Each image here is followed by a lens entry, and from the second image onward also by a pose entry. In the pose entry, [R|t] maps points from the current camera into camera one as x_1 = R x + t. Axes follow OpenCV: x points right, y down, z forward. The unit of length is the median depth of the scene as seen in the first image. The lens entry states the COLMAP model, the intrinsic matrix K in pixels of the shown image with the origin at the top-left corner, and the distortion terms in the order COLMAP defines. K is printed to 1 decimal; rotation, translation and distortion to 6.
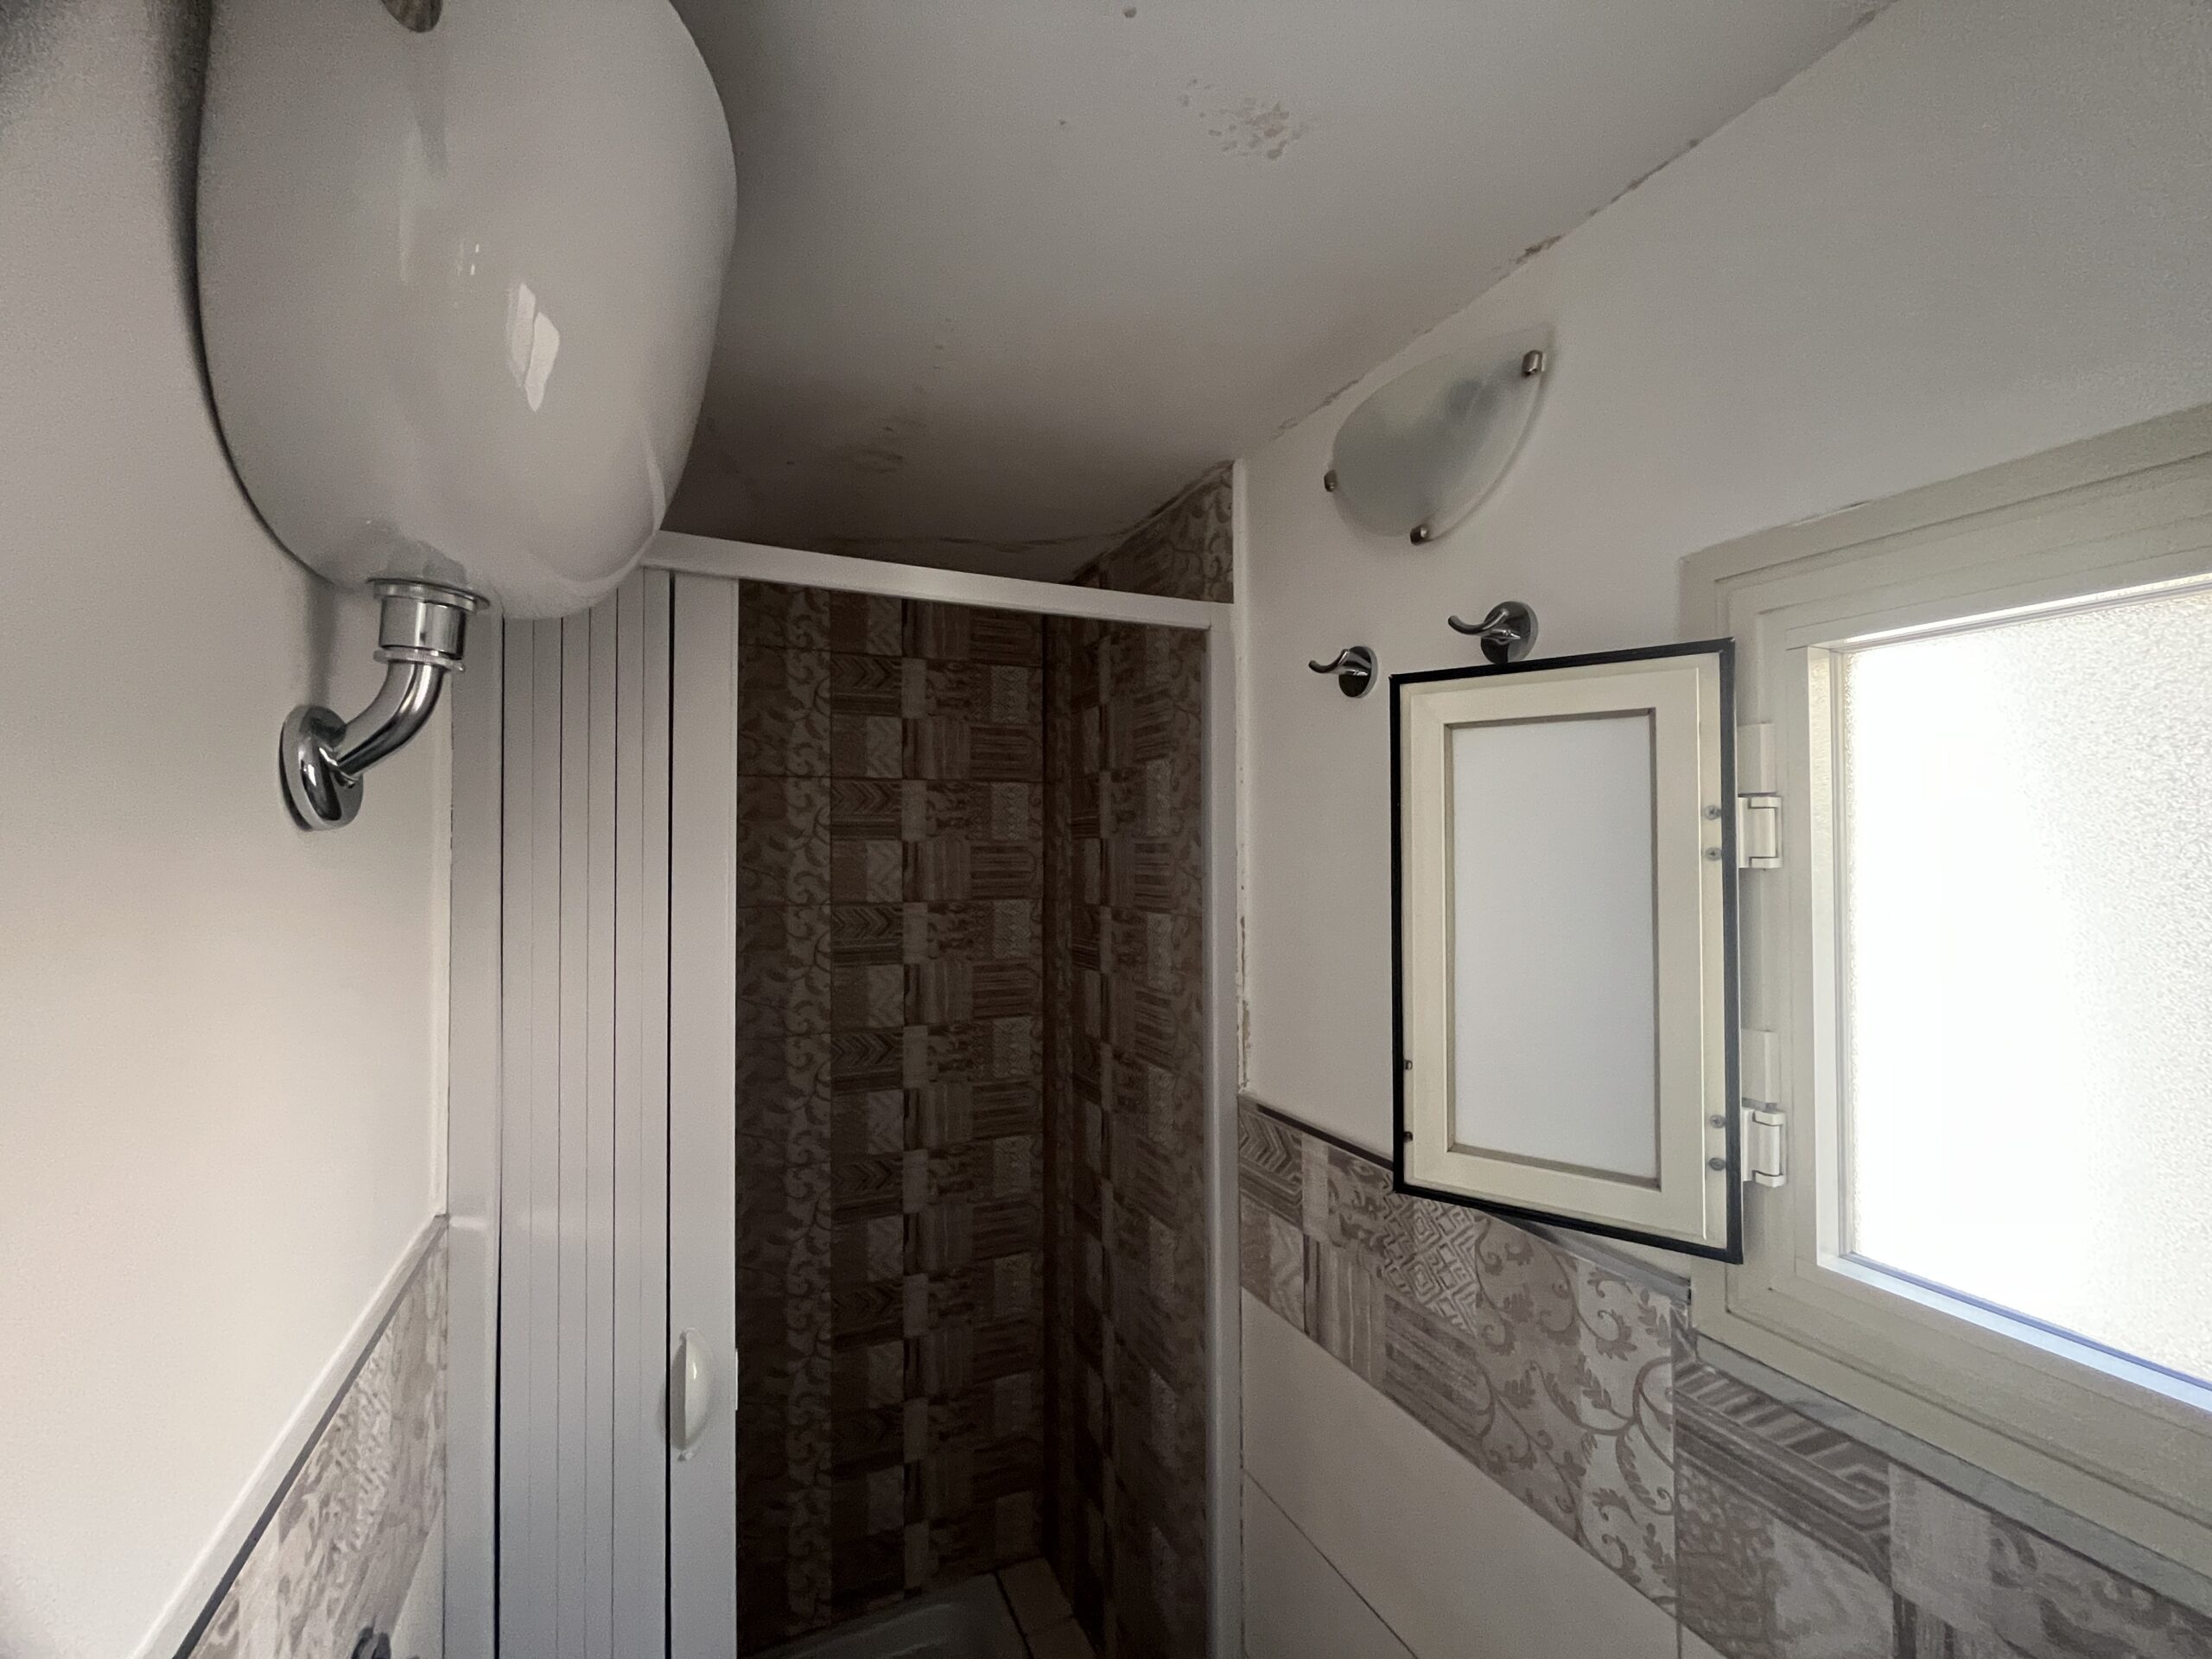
lens RADIAL K [[893.9, 0, 1106.9], [0, 893.9, 829.4], [0, 0, 1]] dist [-0.002536, -0.000114]
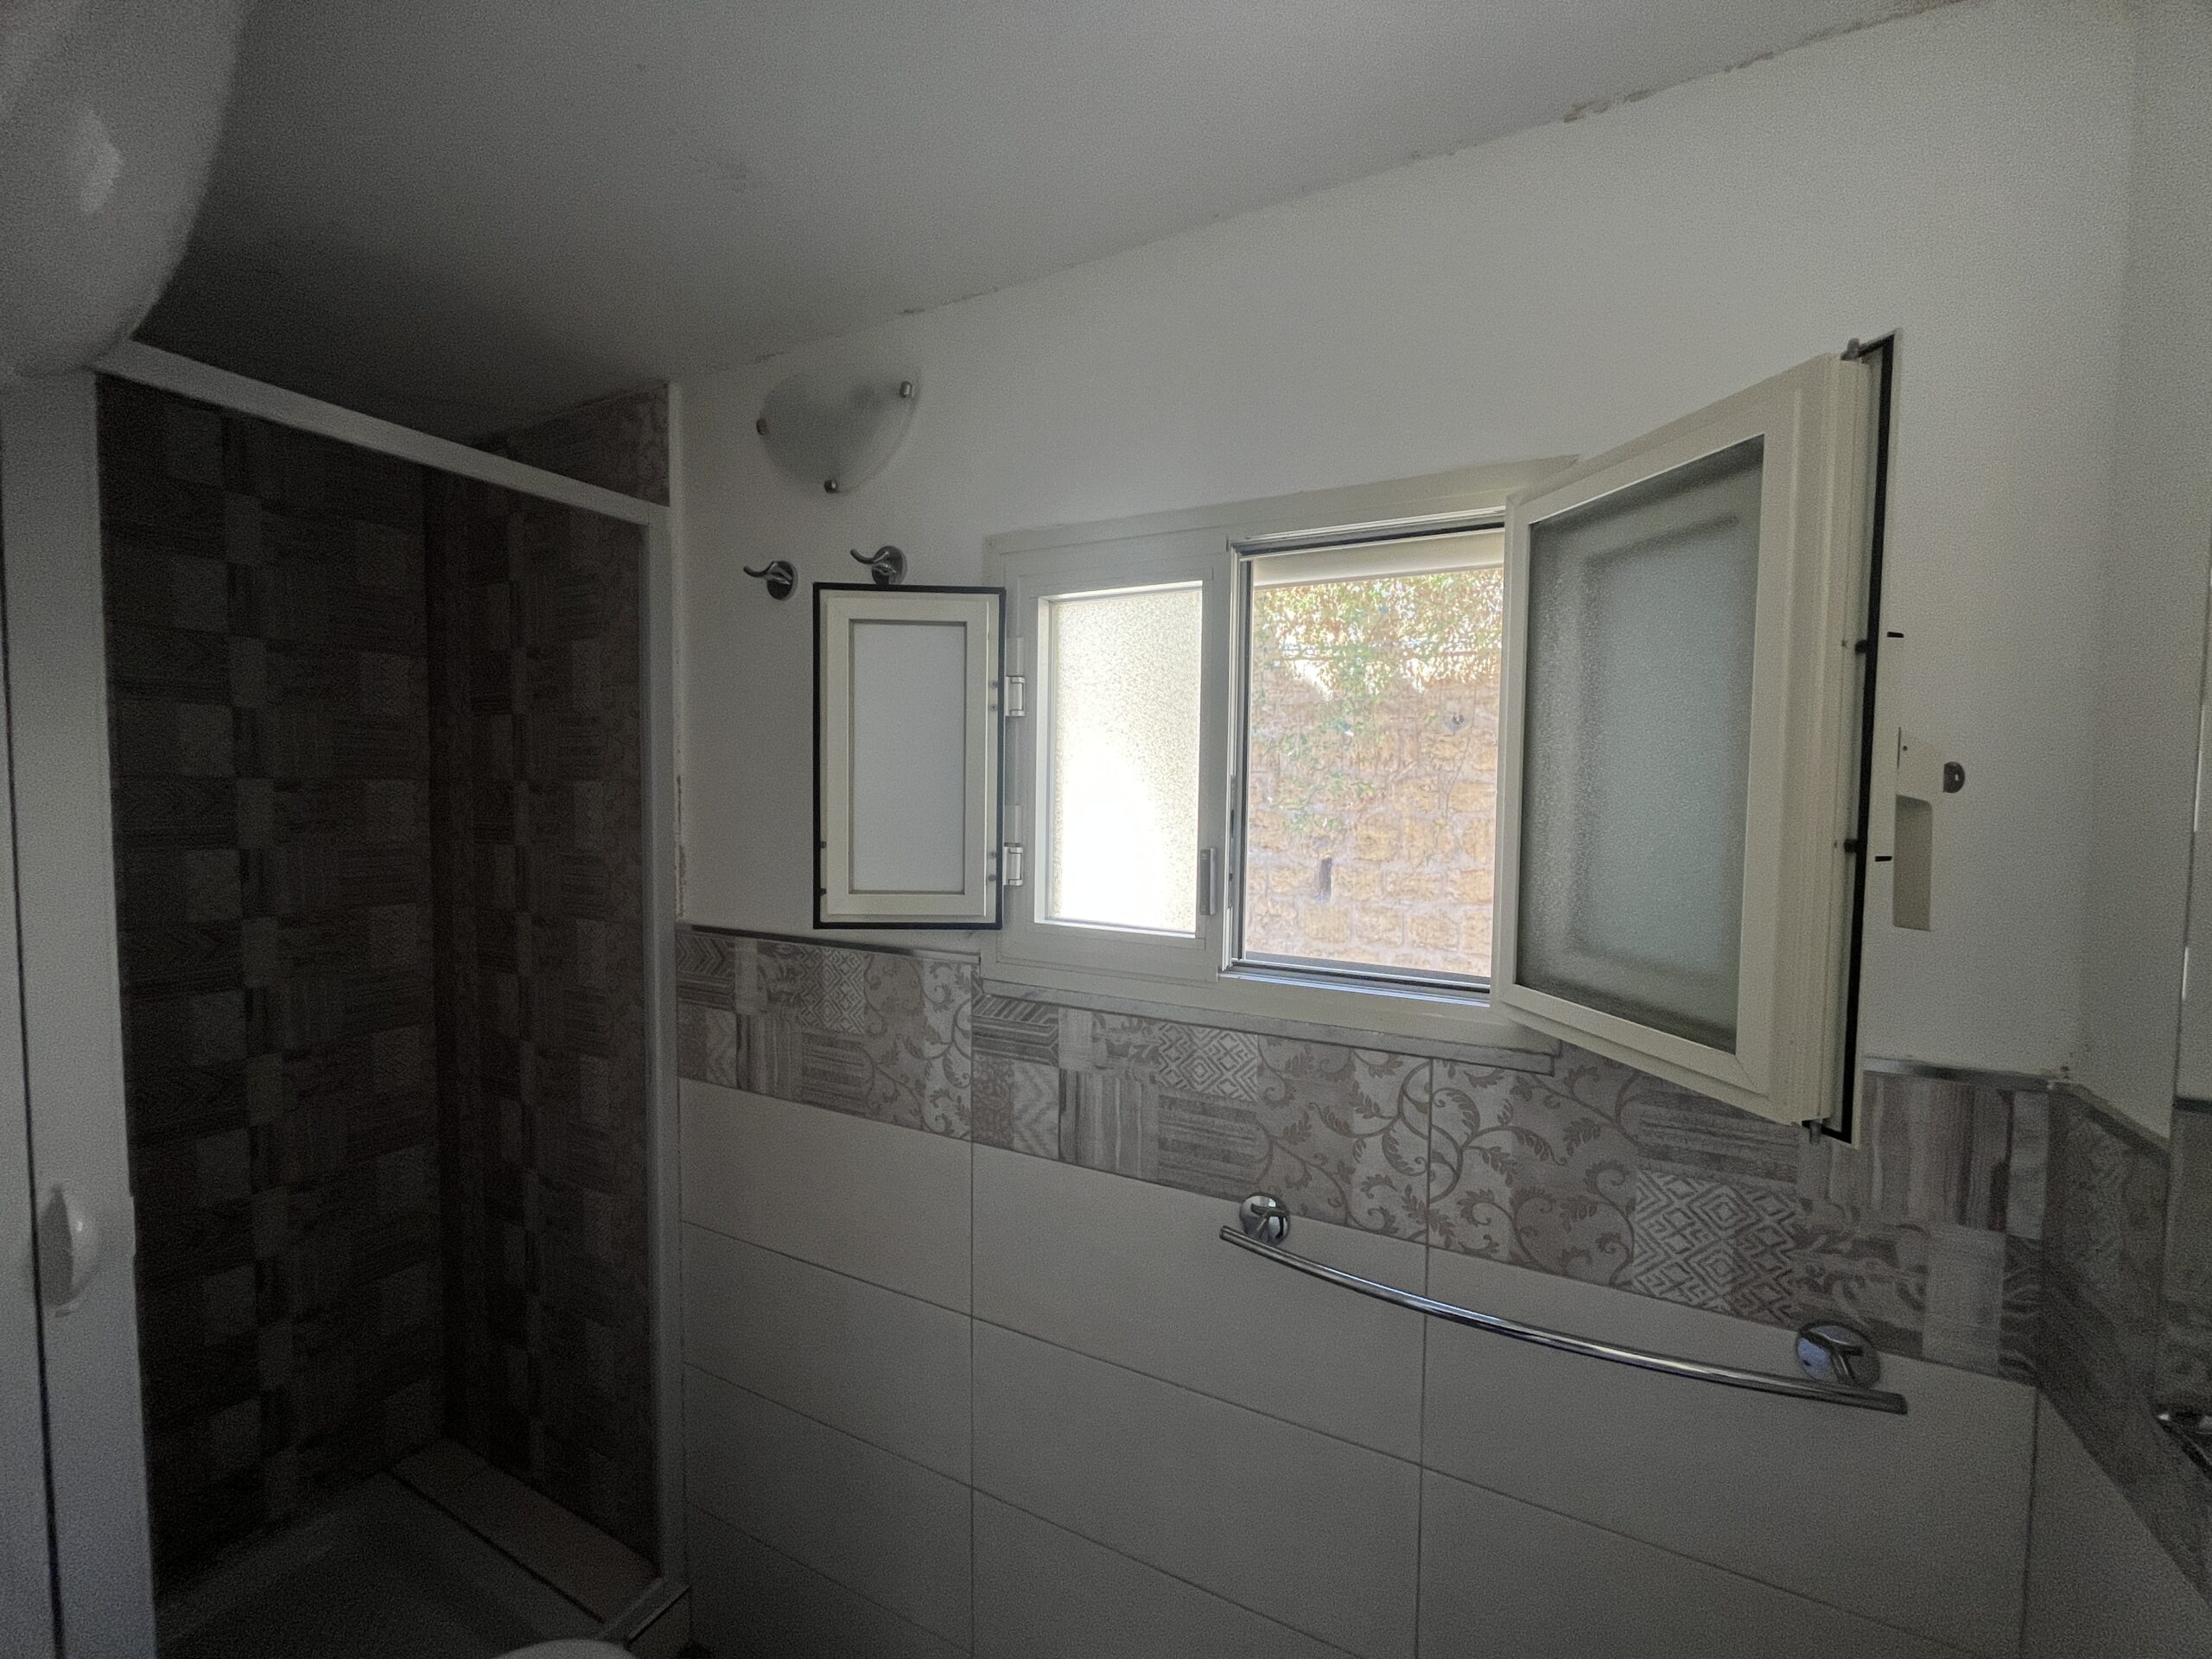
lens RADIAL K [[893.9, 0, 1102.4], [0, 893.9, 823.7], [0, 0, 1]] dist [-0.002536, -0.000114]
pose [[0.794679, -0.015338, 0.606836, -0.173534], [-0.026657, 0.997835, 0.060130, 0.104592], [-0.606444, -0.063960, 0.792549, -0.410134]]
